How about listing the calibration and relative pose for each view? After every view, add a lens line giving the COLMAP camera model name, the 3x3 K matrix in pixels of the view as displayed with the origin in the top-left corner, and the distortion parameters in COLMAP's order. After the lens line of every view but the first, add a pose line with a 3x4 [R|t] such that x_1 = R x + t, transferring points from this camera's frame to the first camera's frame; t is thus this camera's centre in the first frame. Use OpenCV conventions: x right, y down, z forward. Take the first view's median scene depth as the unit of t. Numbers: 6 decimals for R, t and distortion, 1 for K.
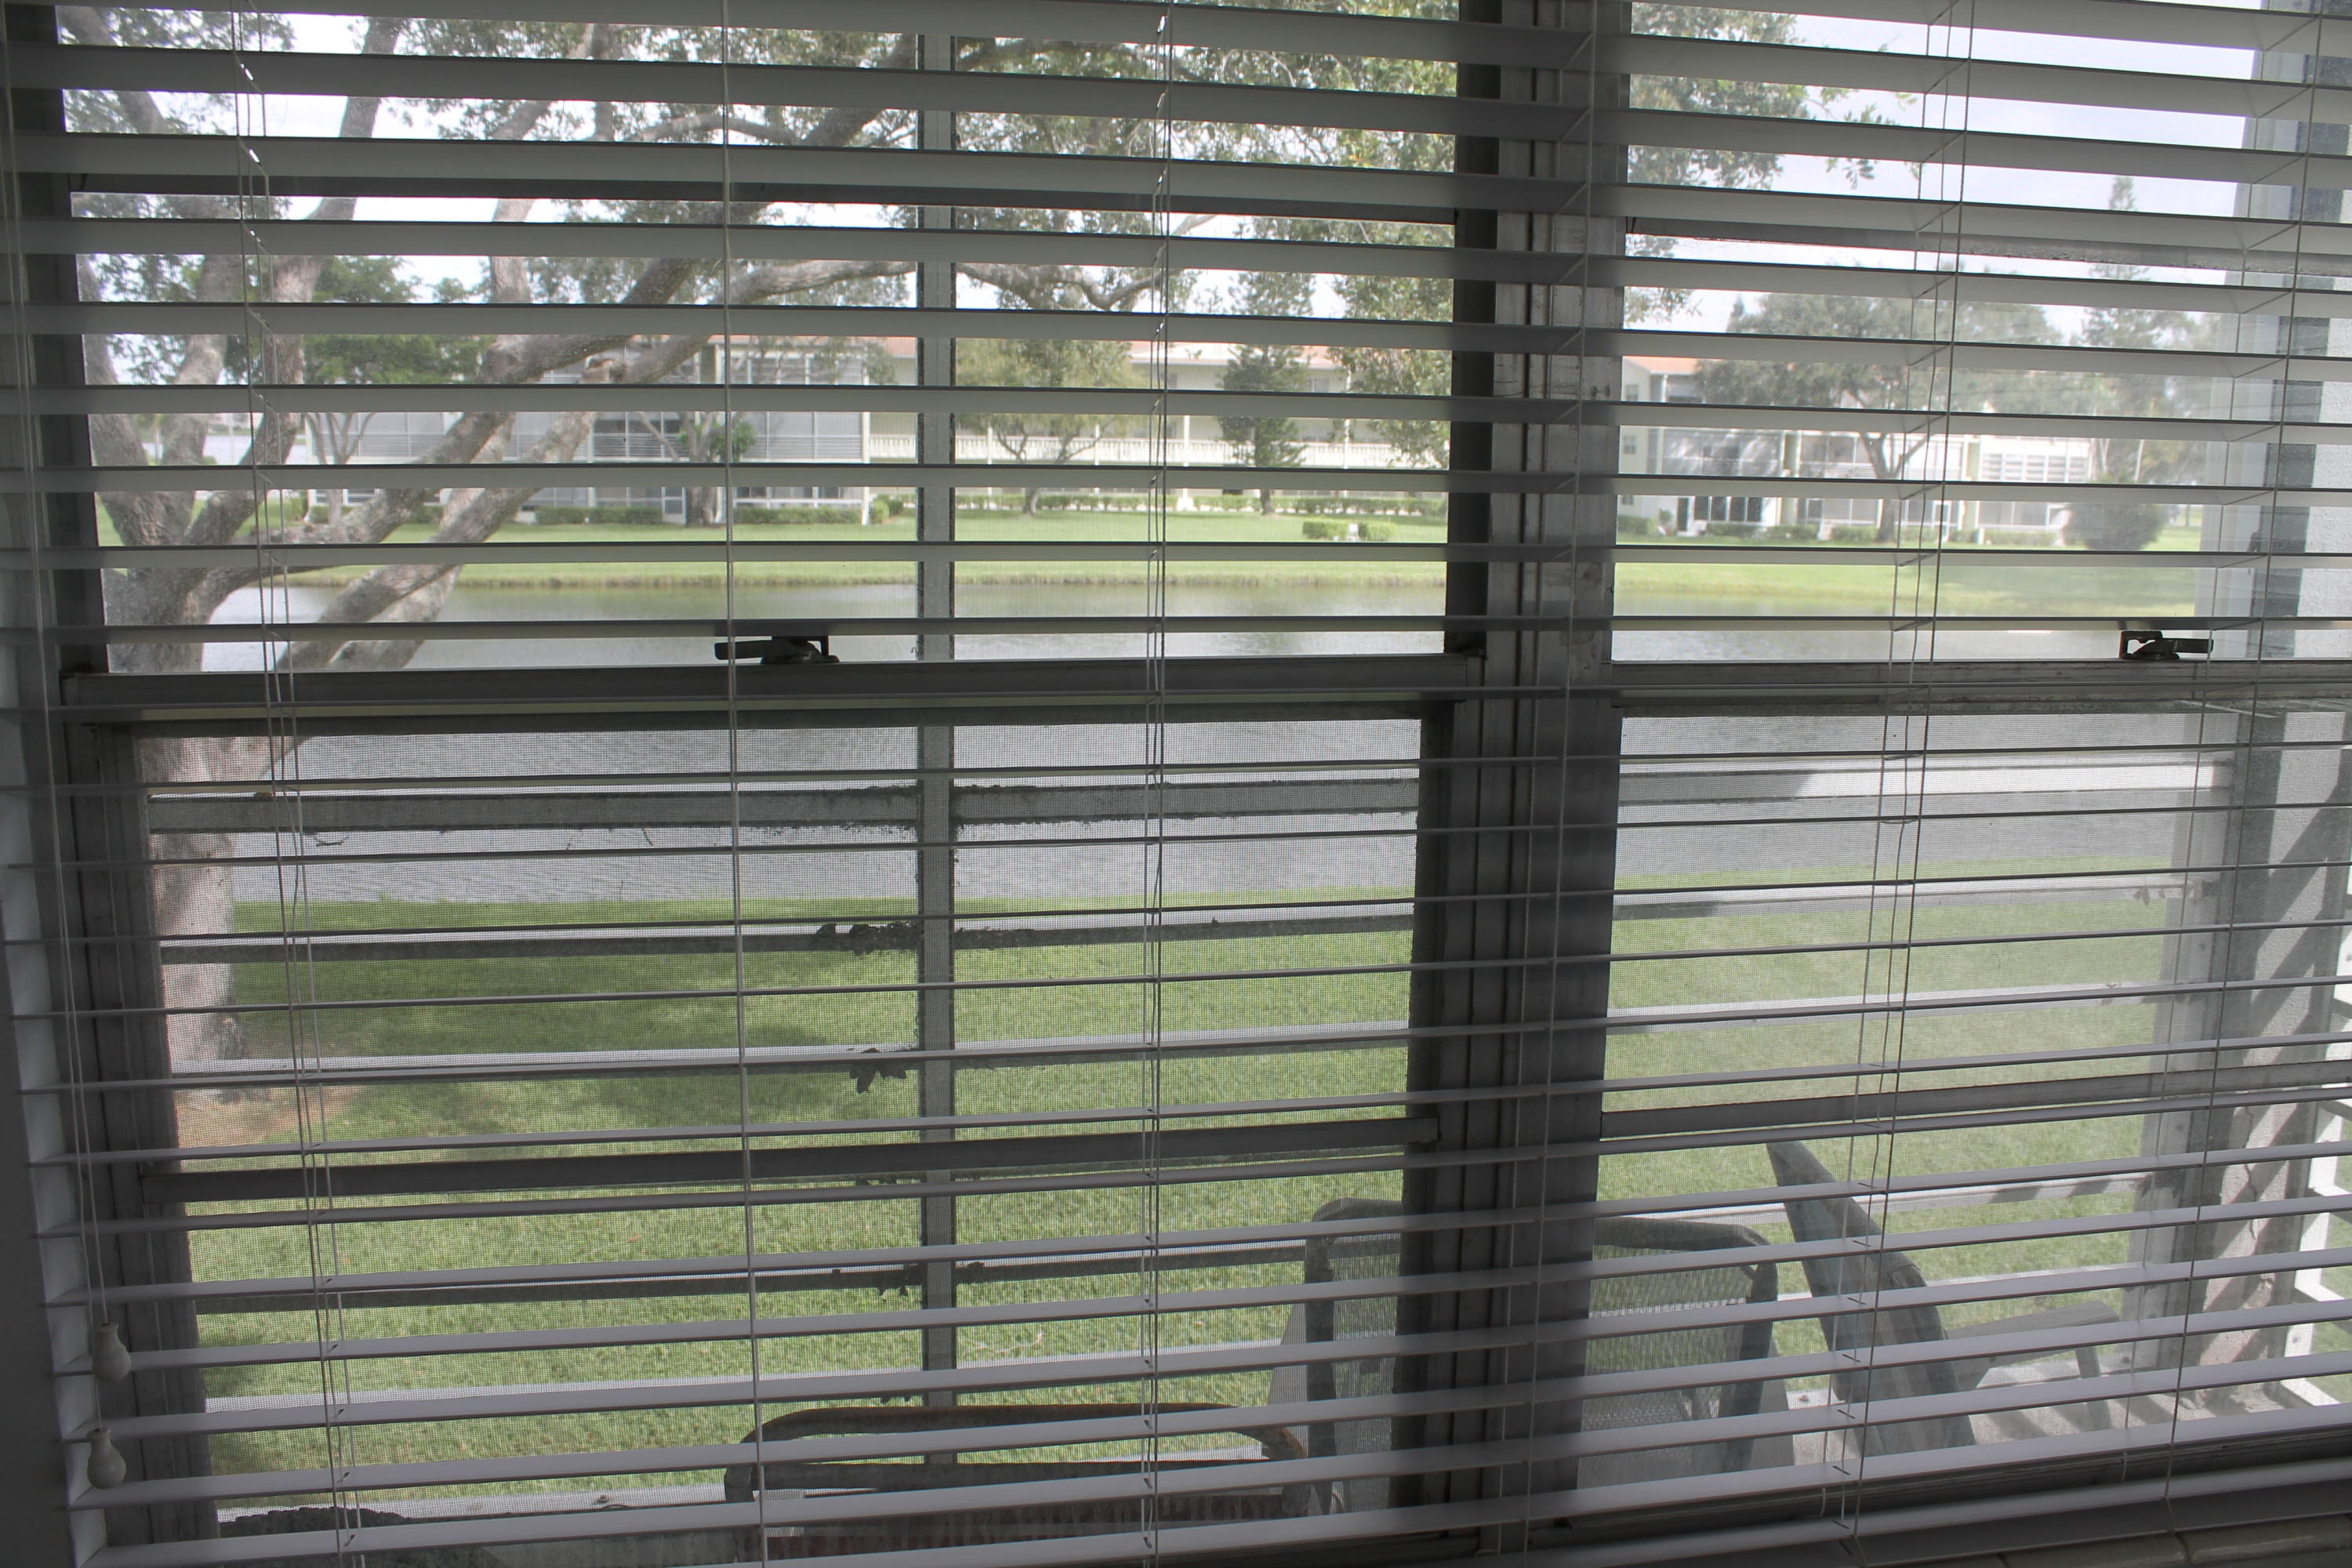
lens RADIAL K [[1923.7, 0, 1201.1], [0, 1923.7, 787.5], [0, 0, 1]] dist [-0.169984, 0.148098]
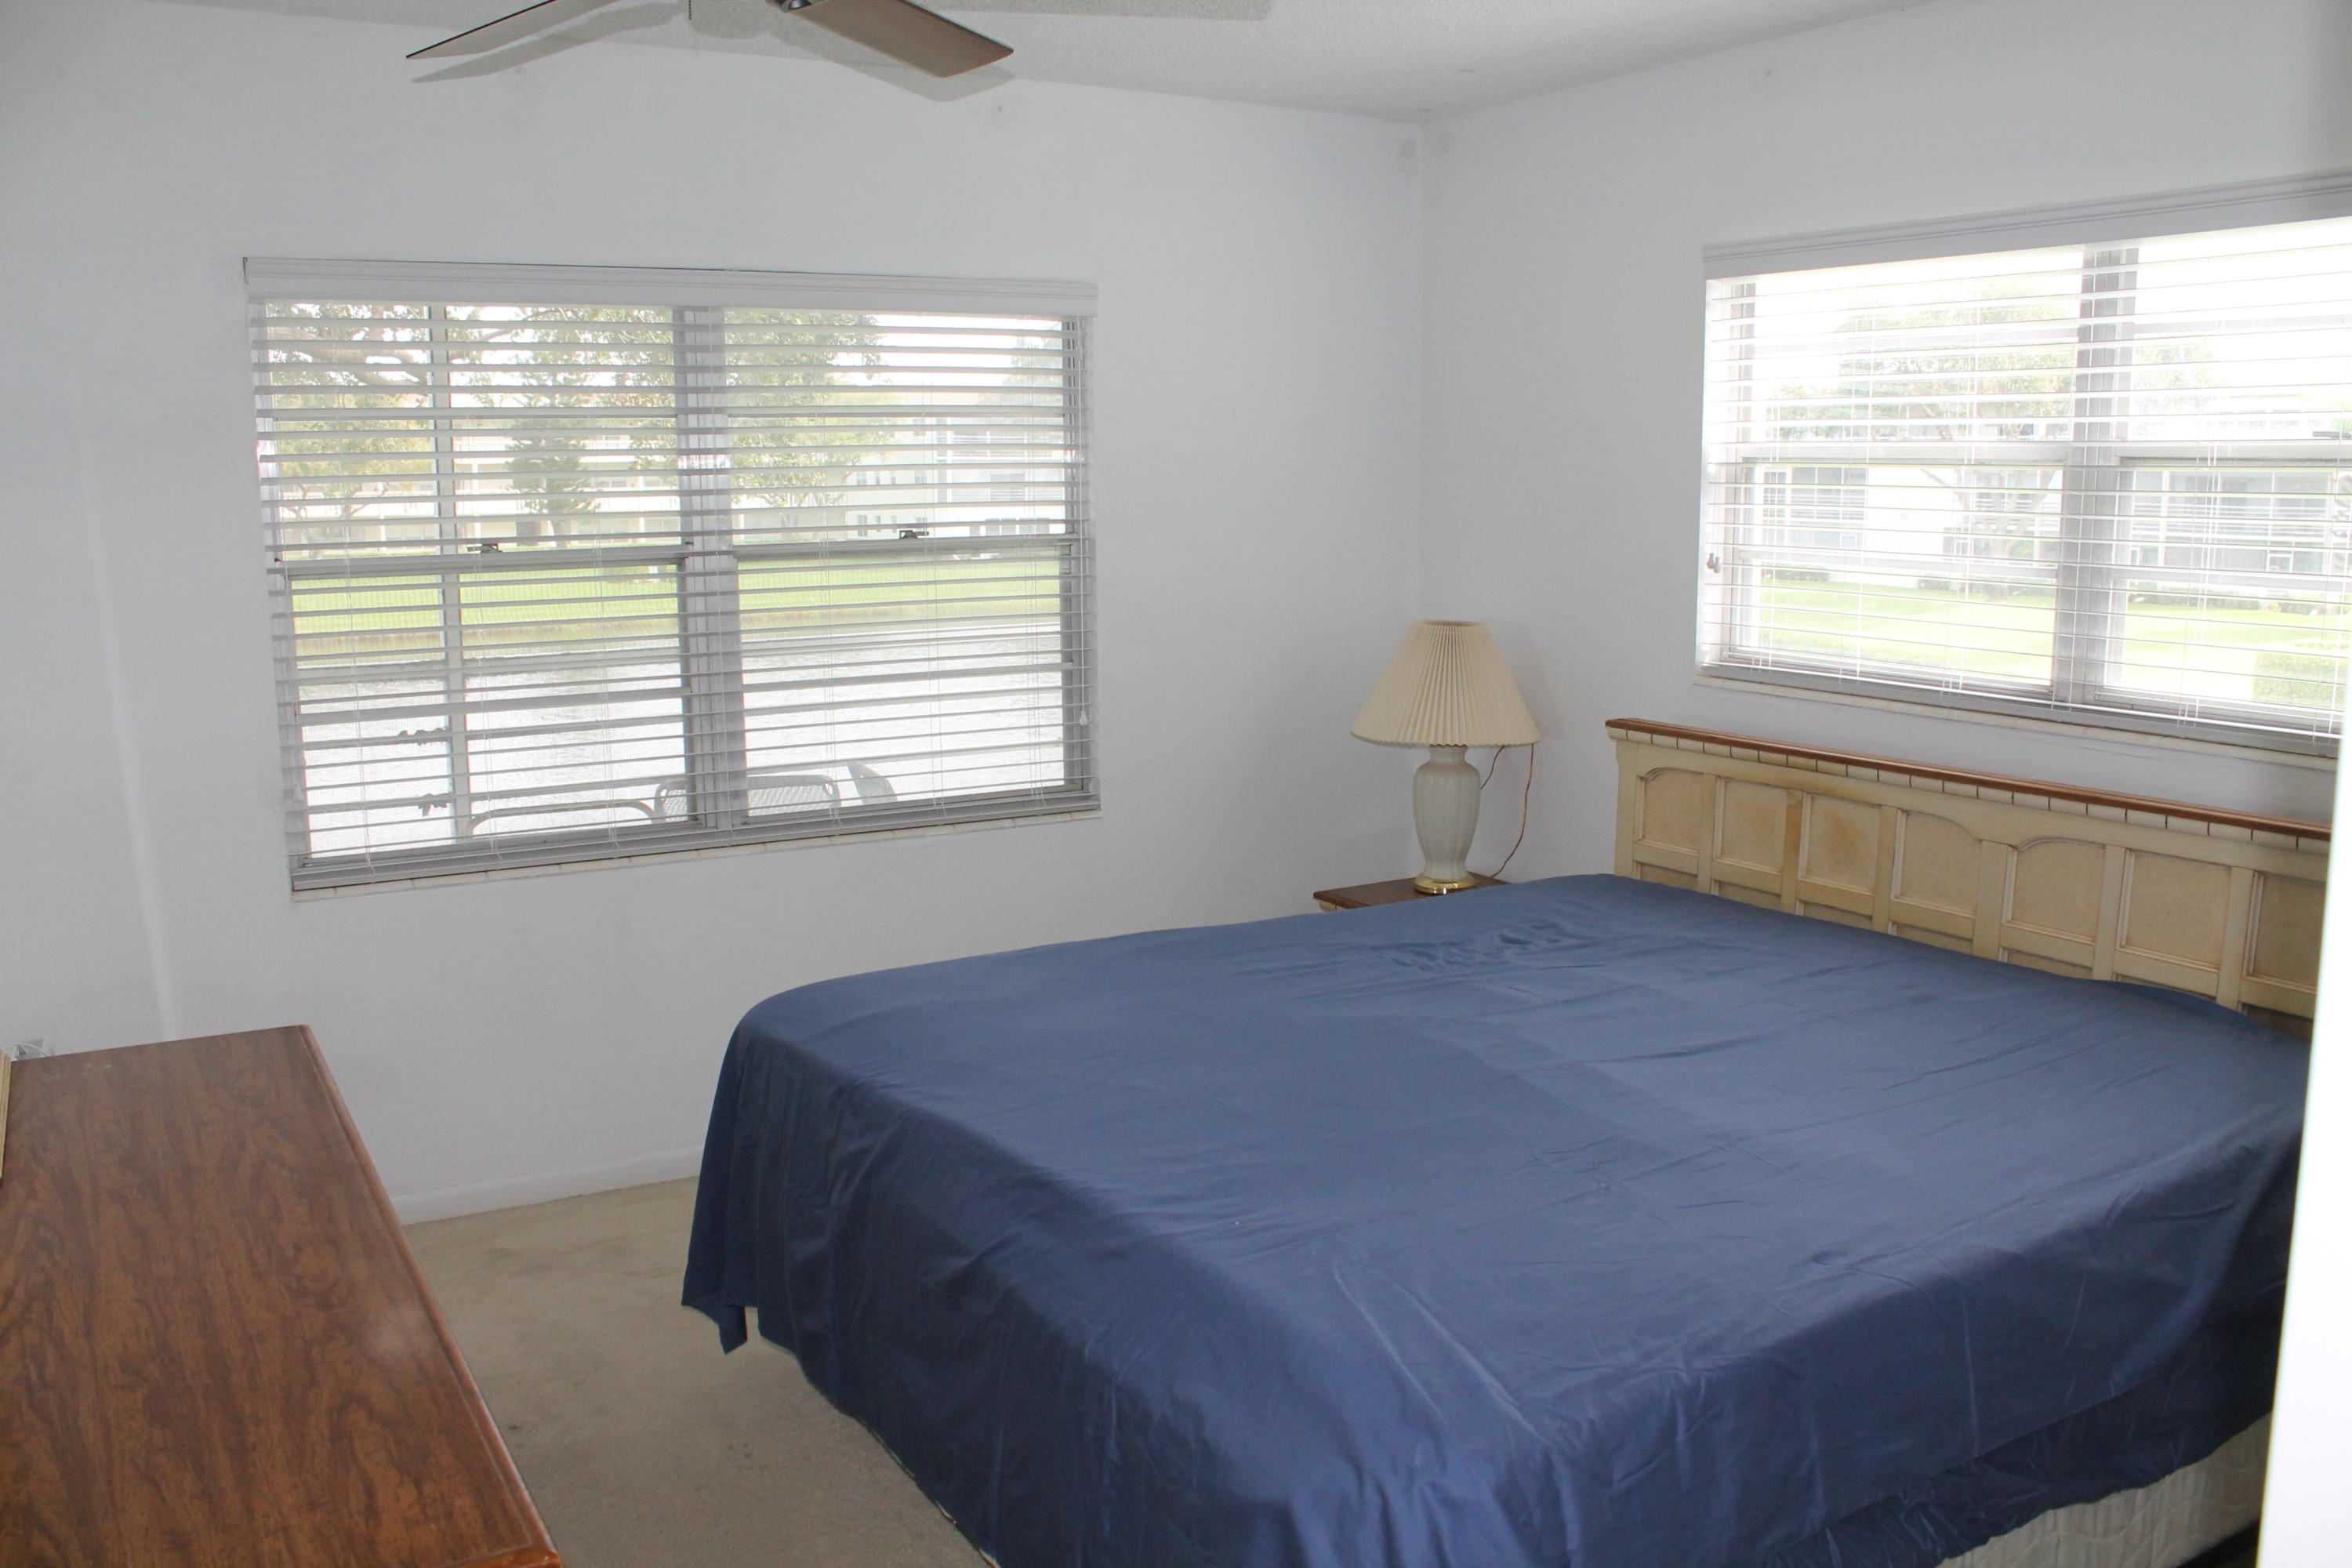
lens RADIAL K [[1923.7, 0, 1201.1], [0, 1923.7, 787.5], [0, 0, 1]] dist [-0.169984, 0.148098]
pose [[0.929627, -0.084566, 0.358668, -0.127546], [0.094744, 0.995442, -0.010863, 0.239520], [-0.356115, 0.044080, 0.933402, -1.209992]]
